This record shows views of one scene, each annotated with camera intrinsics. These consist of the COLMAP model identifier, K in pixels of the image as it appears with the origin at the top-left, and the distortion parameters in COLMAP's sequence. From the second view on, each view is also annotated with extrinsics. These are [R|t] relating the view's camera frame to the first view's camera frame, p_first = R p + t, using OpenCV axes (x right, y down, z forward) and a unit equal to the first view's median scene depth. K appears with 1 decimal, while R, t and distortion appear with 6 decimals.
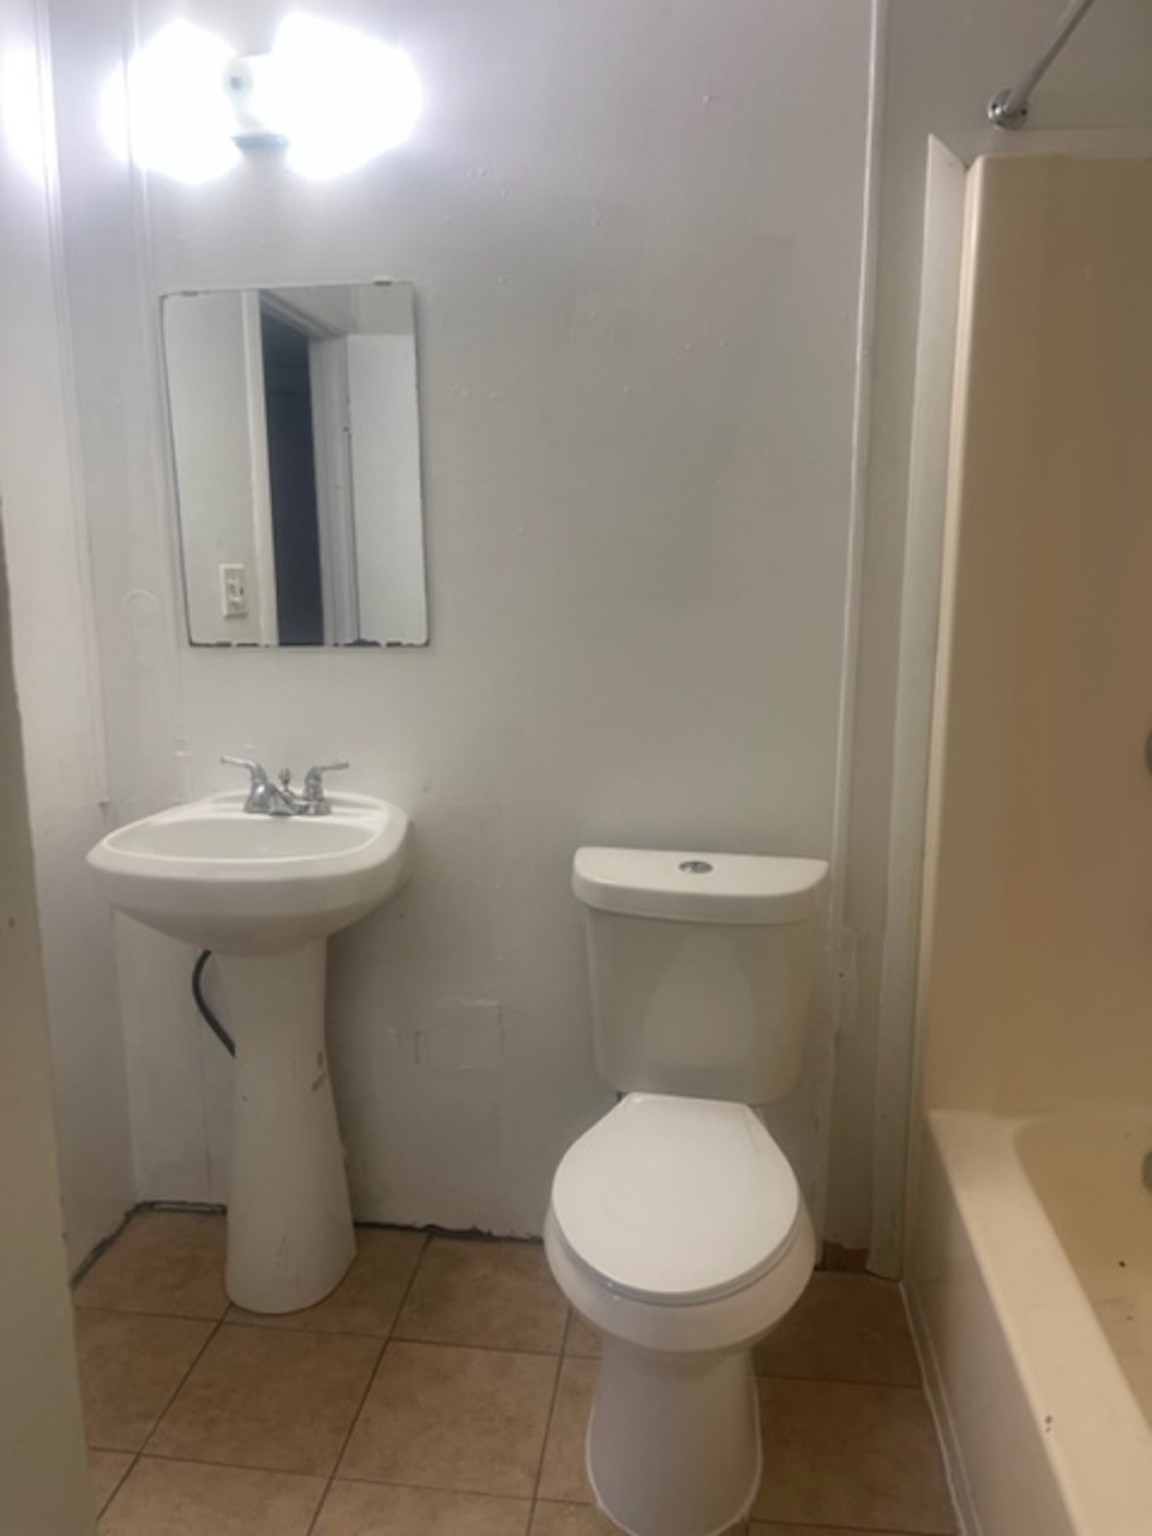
lens RADIAL K [[1170.1, 0, 573.6], [0, 1170.1, 767.3], [0, 0, 1]] dist [0.082485, -0.106616]
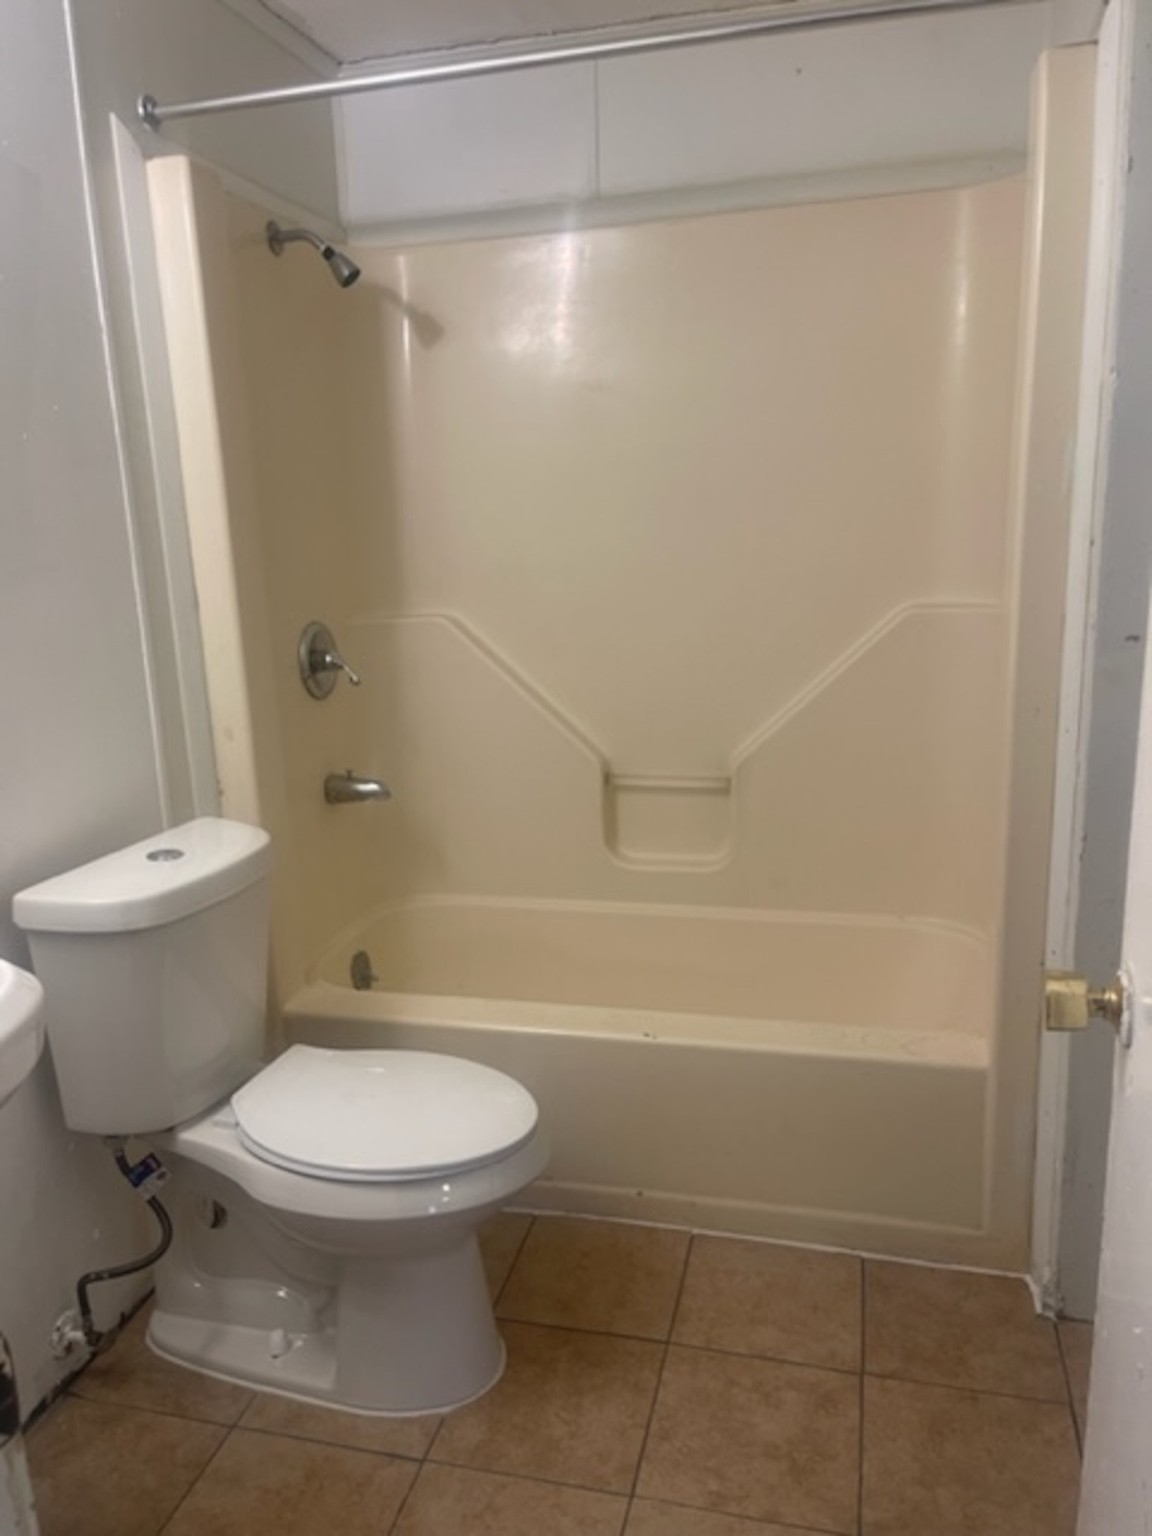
lens RADIAL K [[1170.1, 0, 572.6], [0, 1170.1, 773.1], [0, 0, 1]] dist [0.082485, -0.106616]
pose [[0.127177, -0.224470, 0.966147, -0.805432], [0.231980, 0.953772, 0.191059, -0.088836], [-0.964371, 0.199828, 0.173370, 0.561971]]
